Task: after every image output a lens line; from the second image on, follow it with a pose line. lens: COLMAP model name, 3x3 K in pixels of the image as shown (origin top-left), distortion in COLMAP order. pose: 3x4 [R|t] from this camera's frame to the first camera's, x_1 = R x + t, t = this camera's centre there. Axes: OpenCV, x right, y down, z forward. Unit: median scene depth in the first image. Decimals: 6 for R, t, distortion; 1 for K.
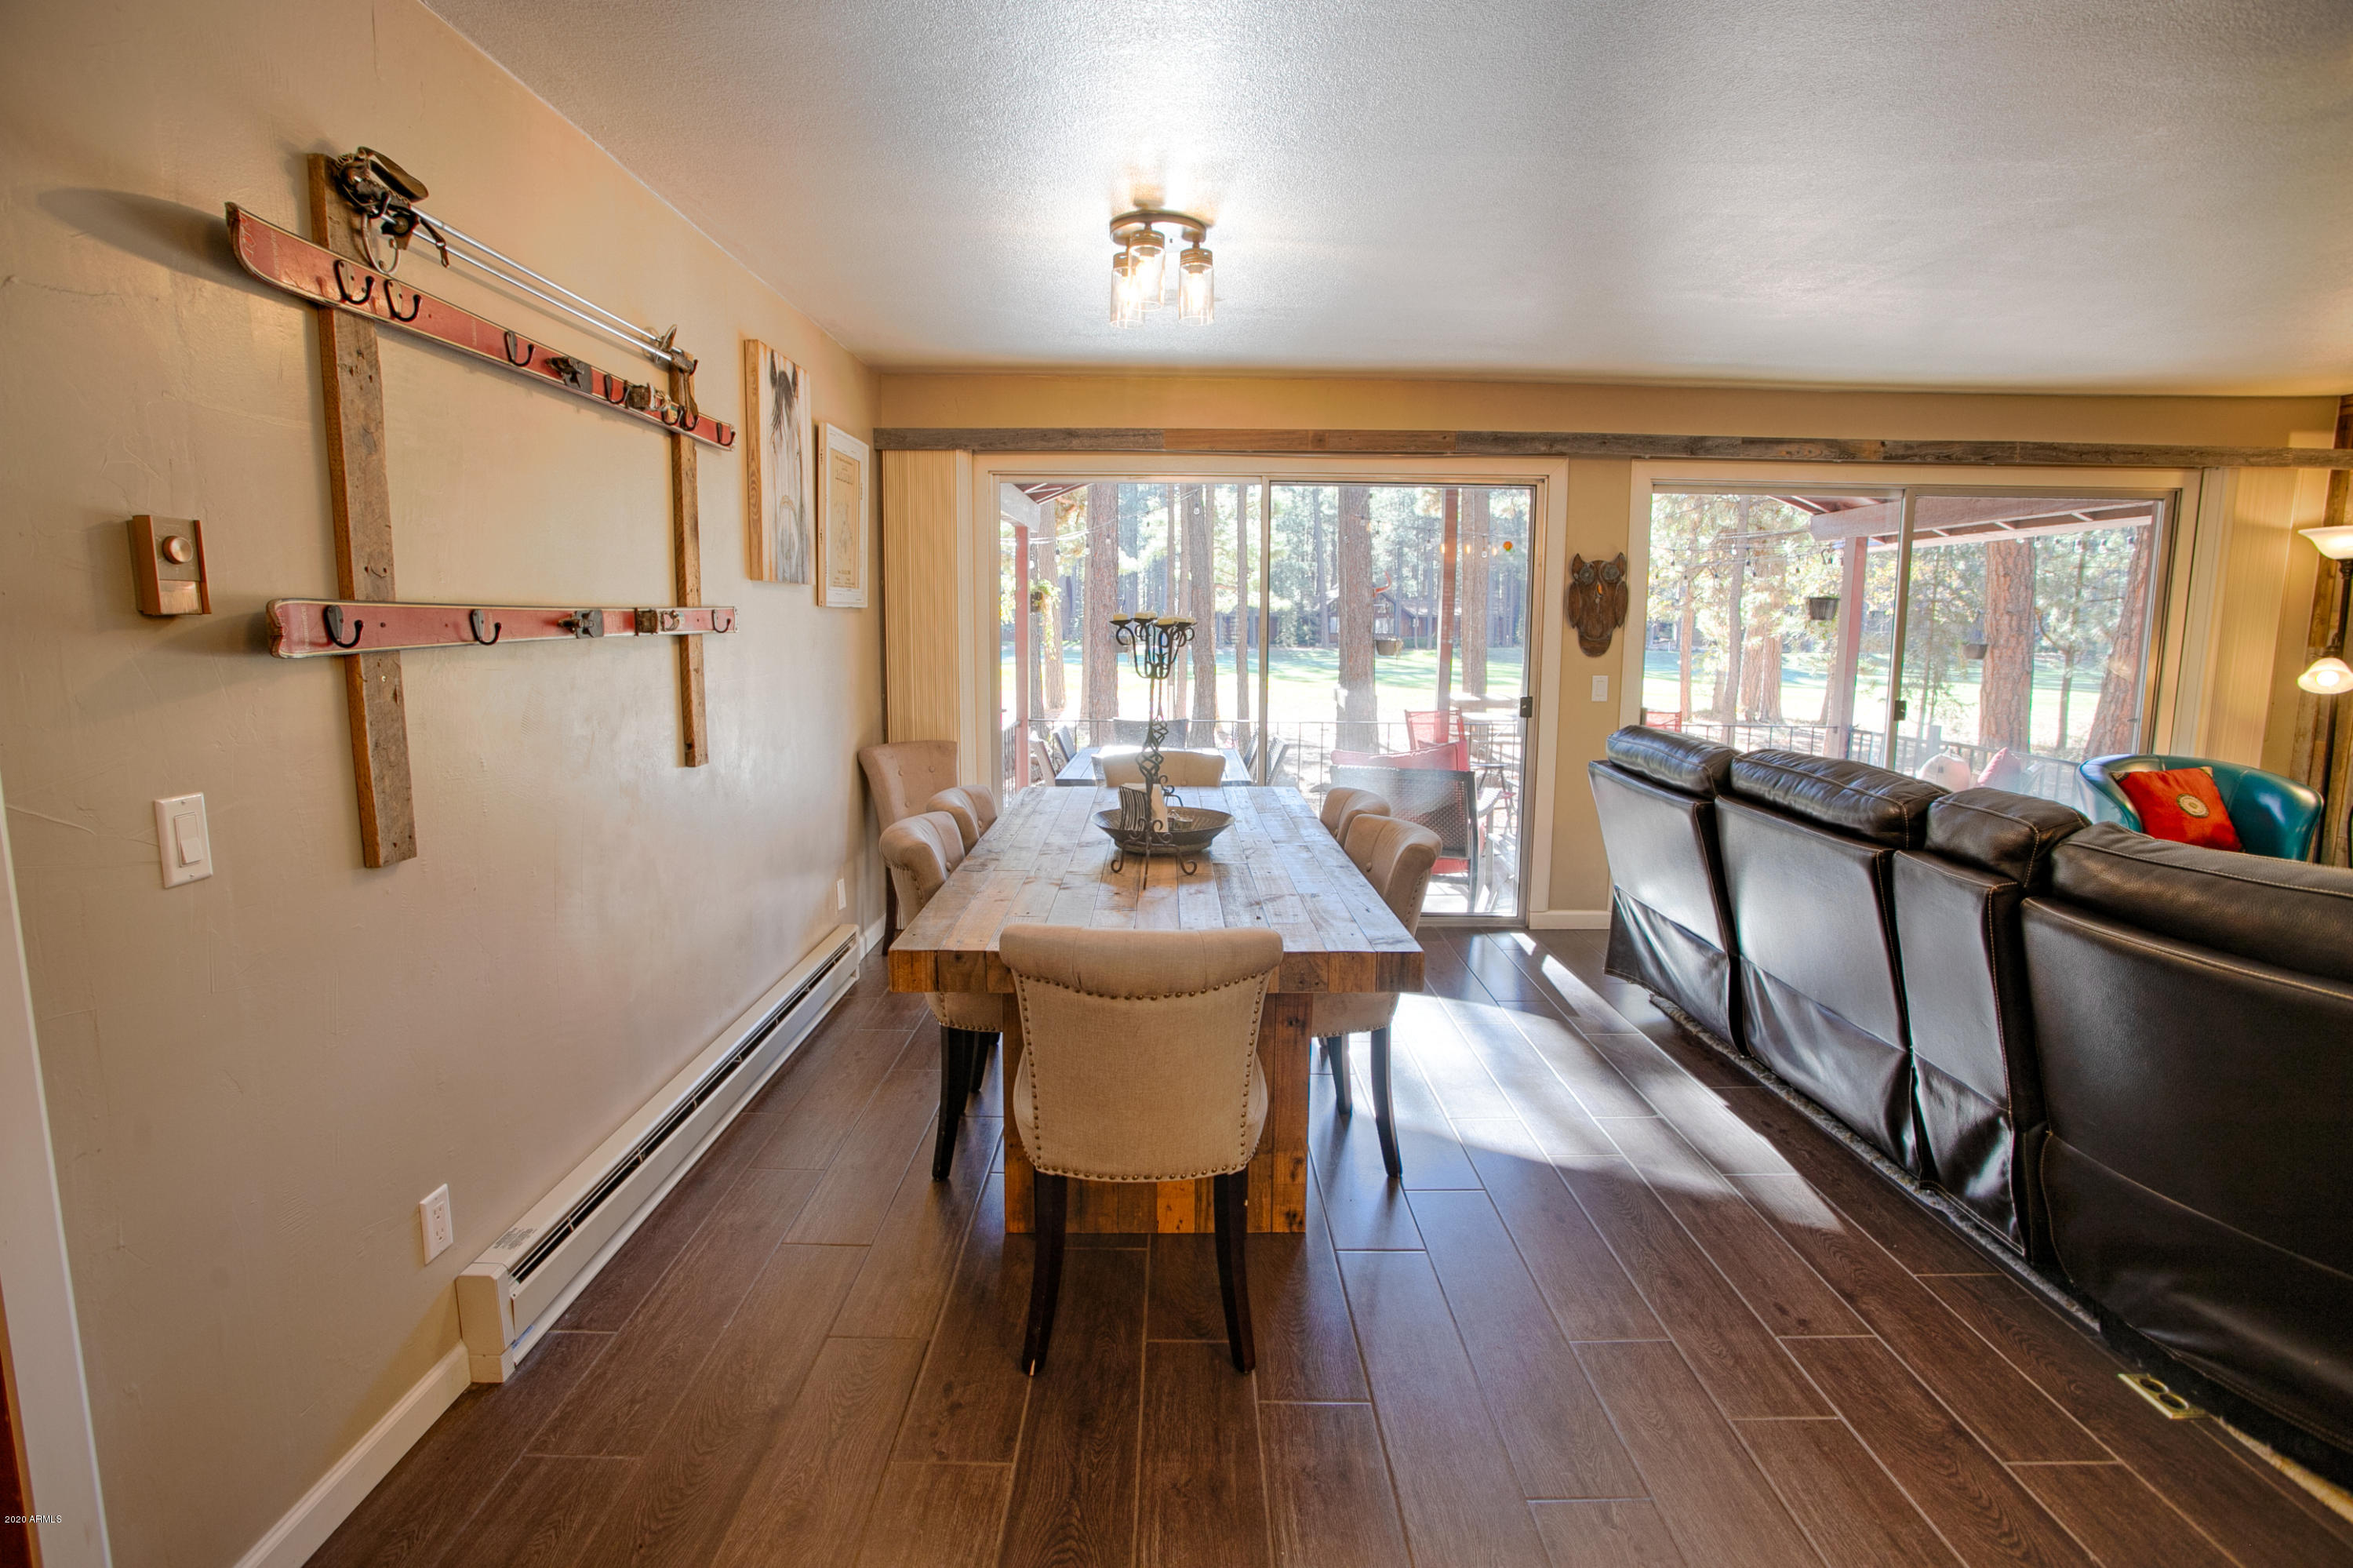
lens RADIAL K [[1141.8, 0, 1168.0], [0, 1141.8, 771.6], [0, 0, 1]] dist [-0.049422, 0.011505]
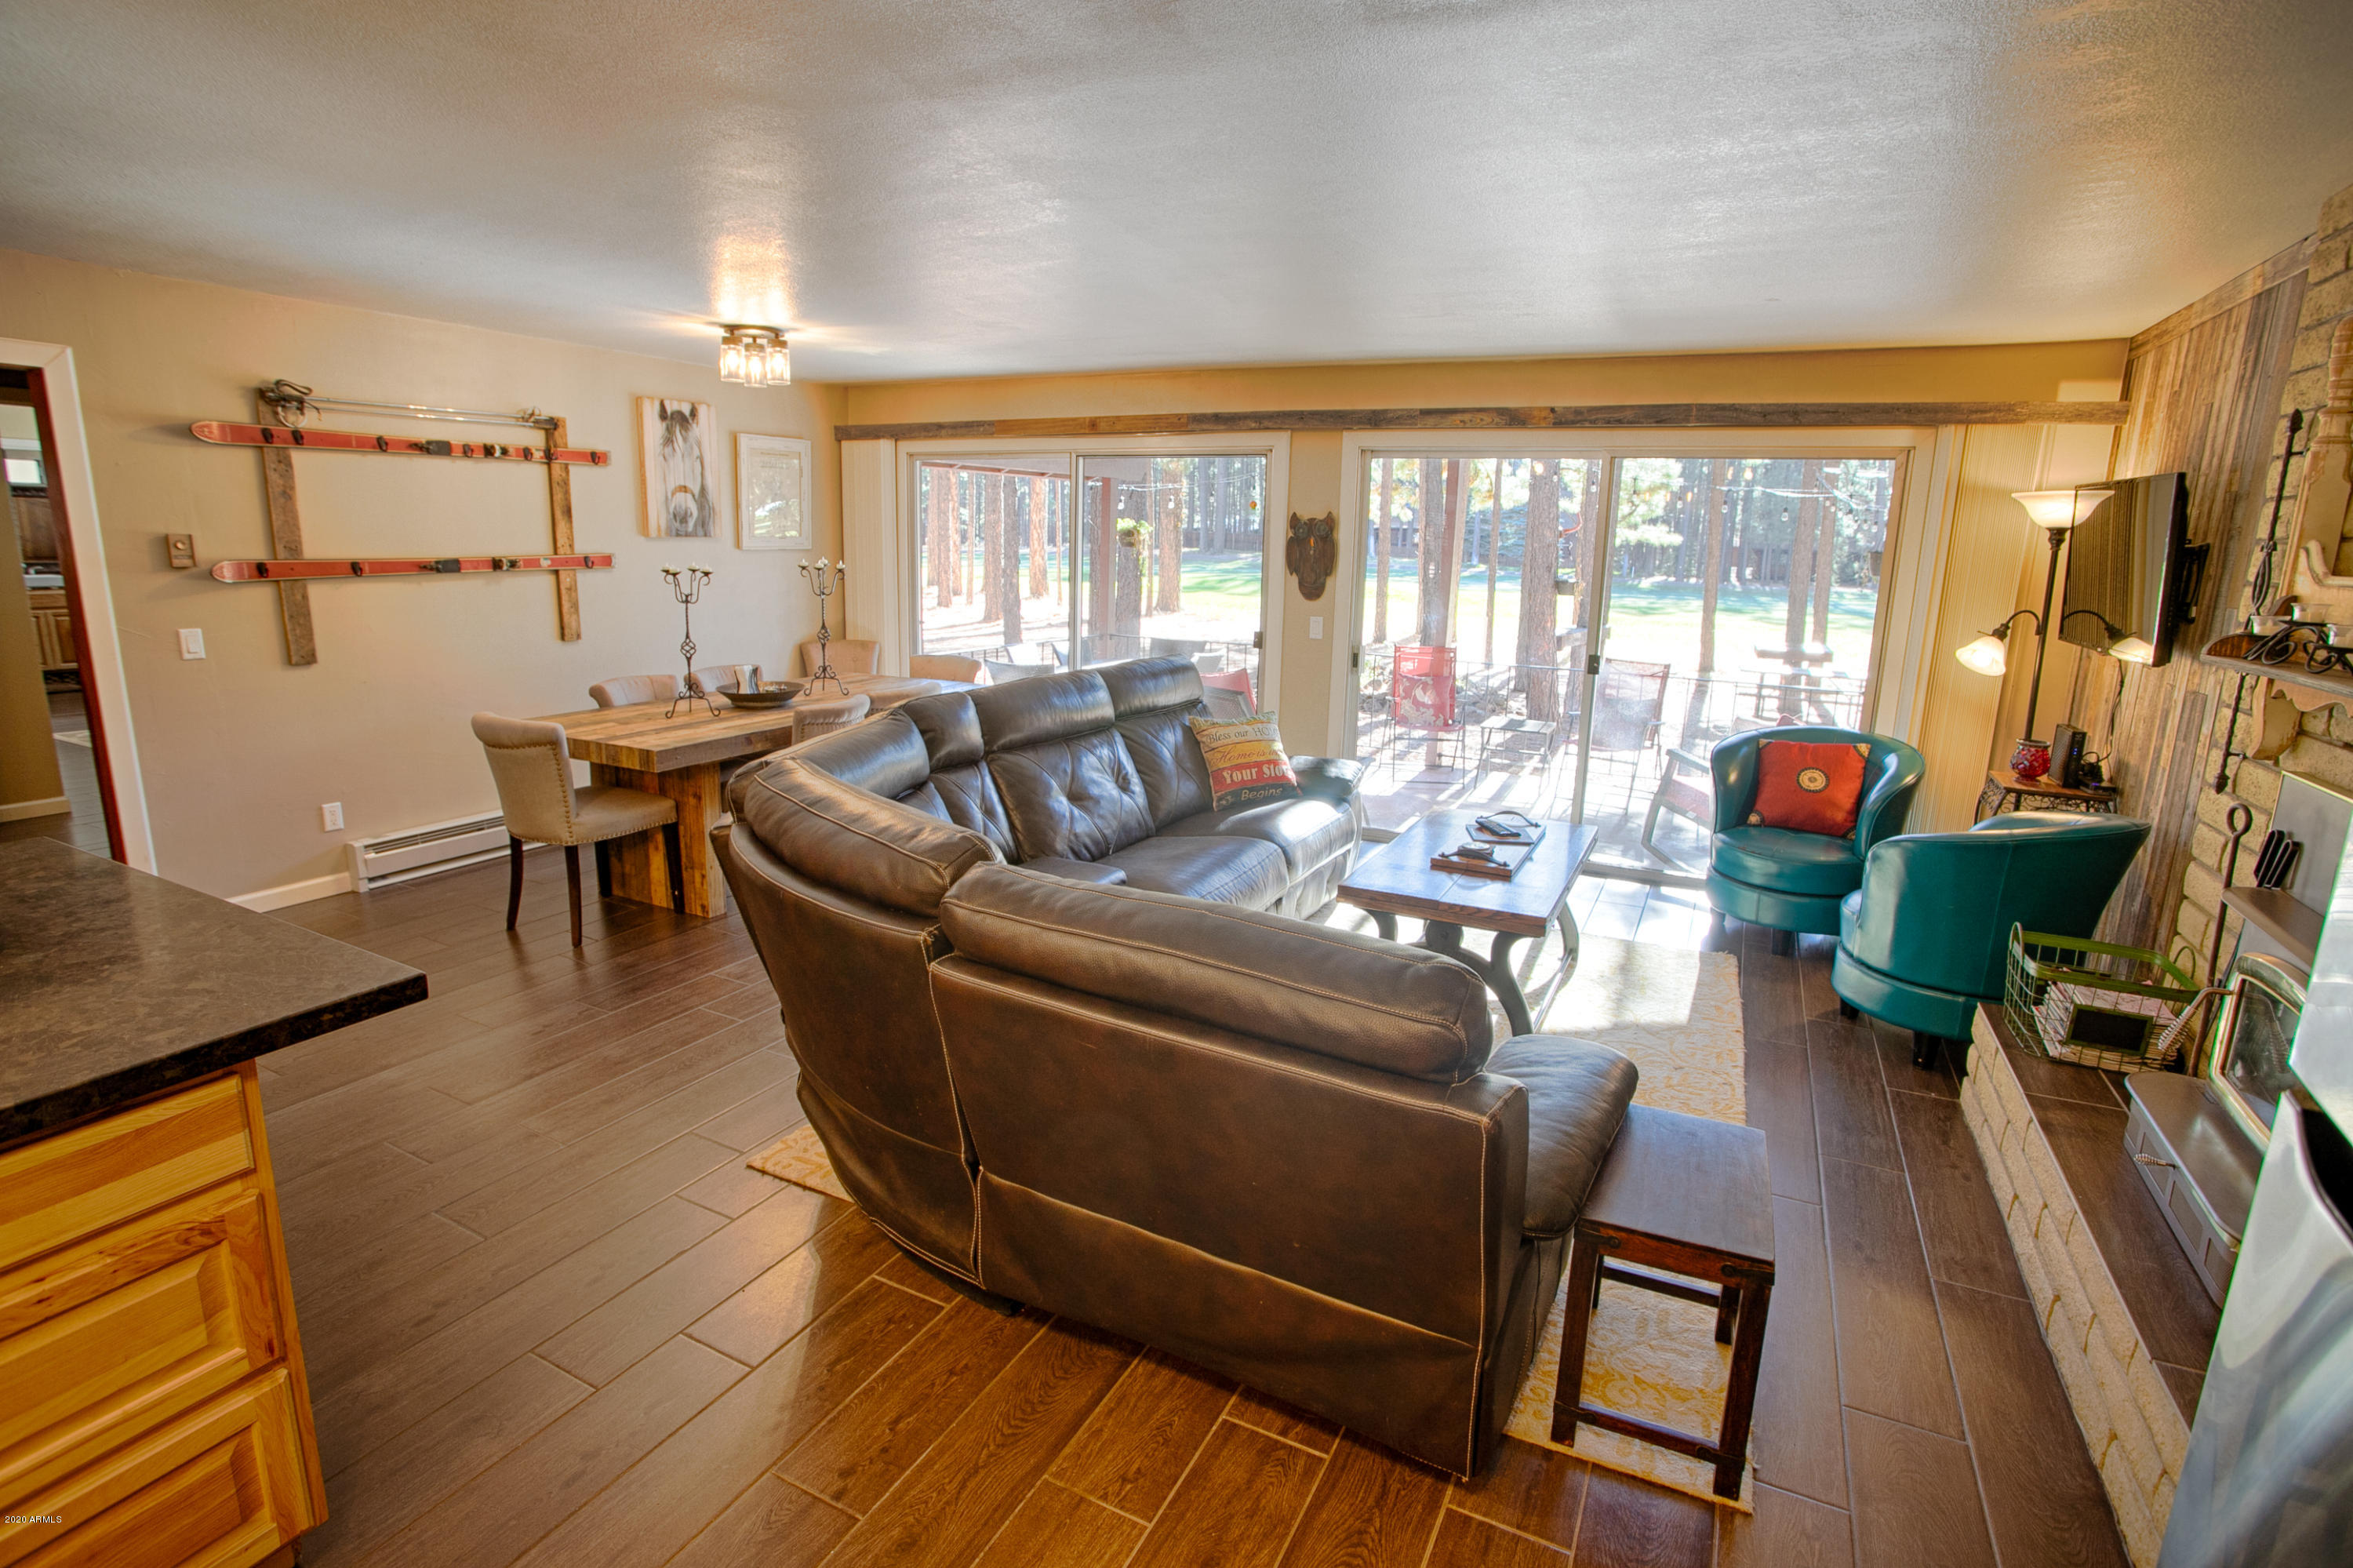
lens RADIAL K [[1141.8, 0, 1167.8], [0, 1141.8, 766.5], [0, 0, 1]] dist [-0.049422, 0.011505]
pose [[0.890799, 0.106225, -0.441807, 1.115220], [-0.076632, 0.993485, 0.084356, -0.025594], [0.447889, -0.041288, 0.893135, -0.190444]]
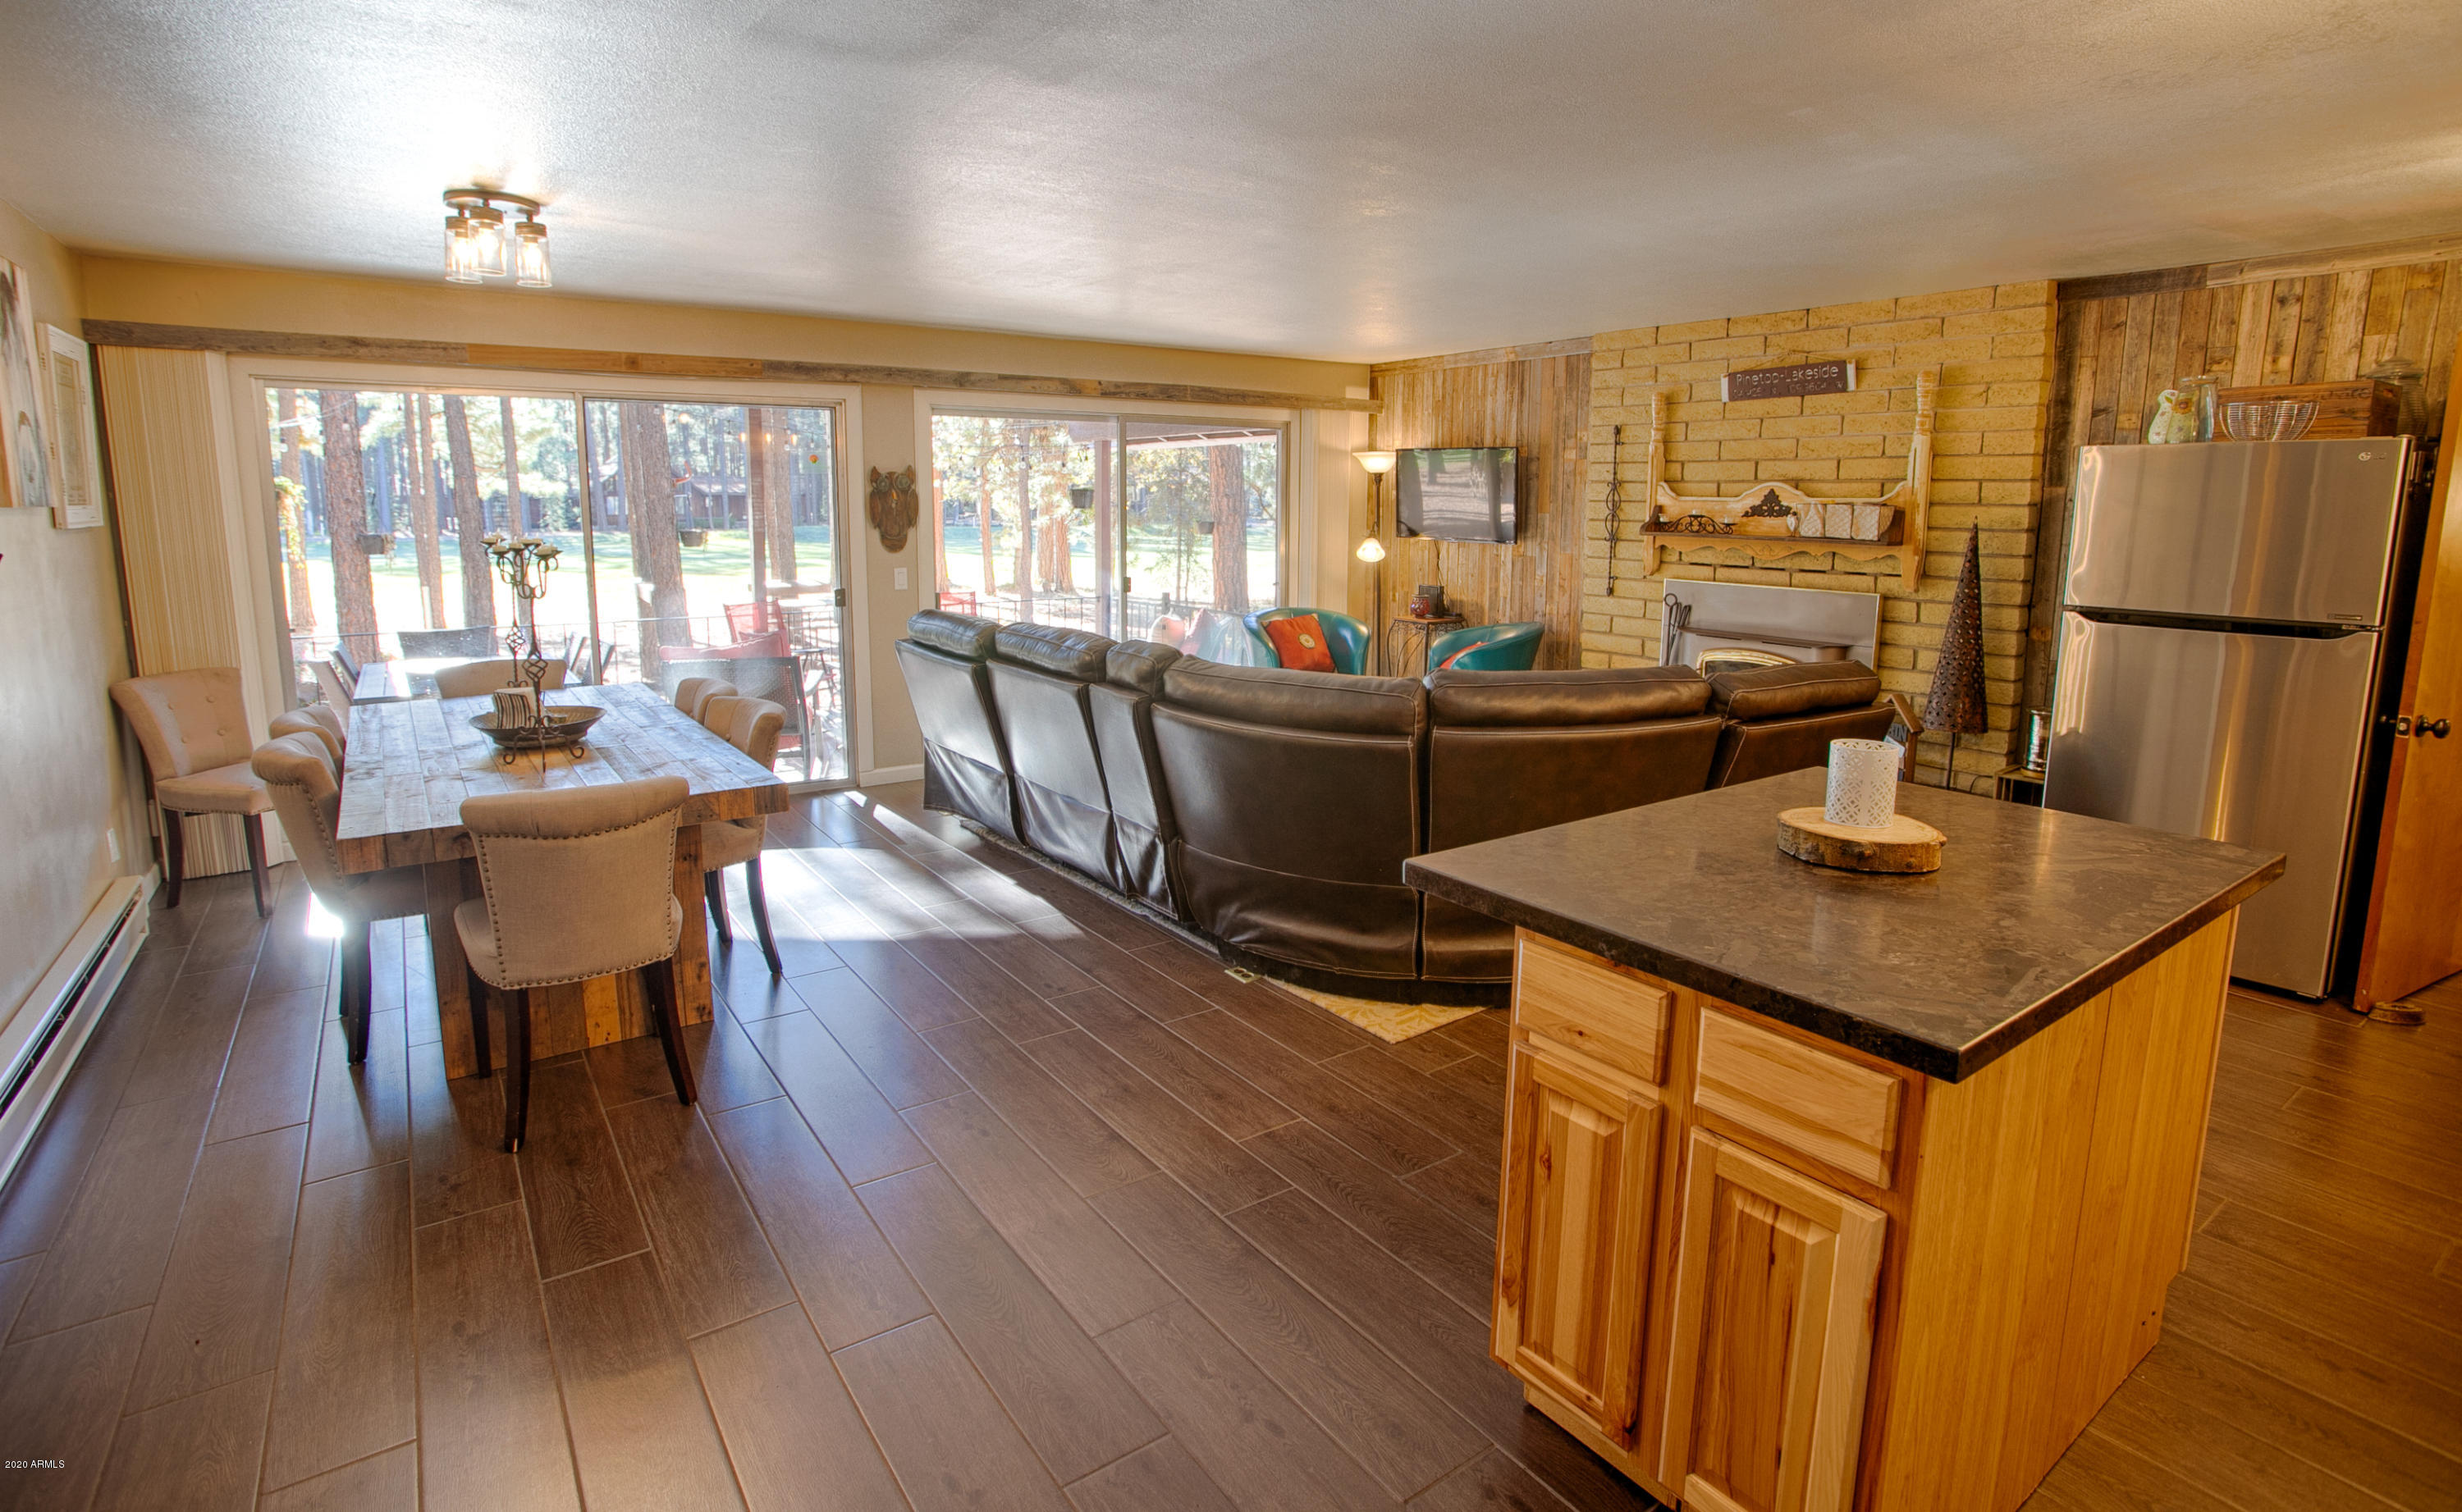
lens RADIAL K [[1213.0, 0, 1230.1], [0, 1213.0, 680.1], [0, 0, 1]] dist [-0.046481, 0.005468]
pose [[0.813524, -0.087490, 0.574912, -0.110929], [0.075533, 0.996140, 0.044710, 0.002972], [-0.576605, 0.007052, 0.816993, -0.337348]]
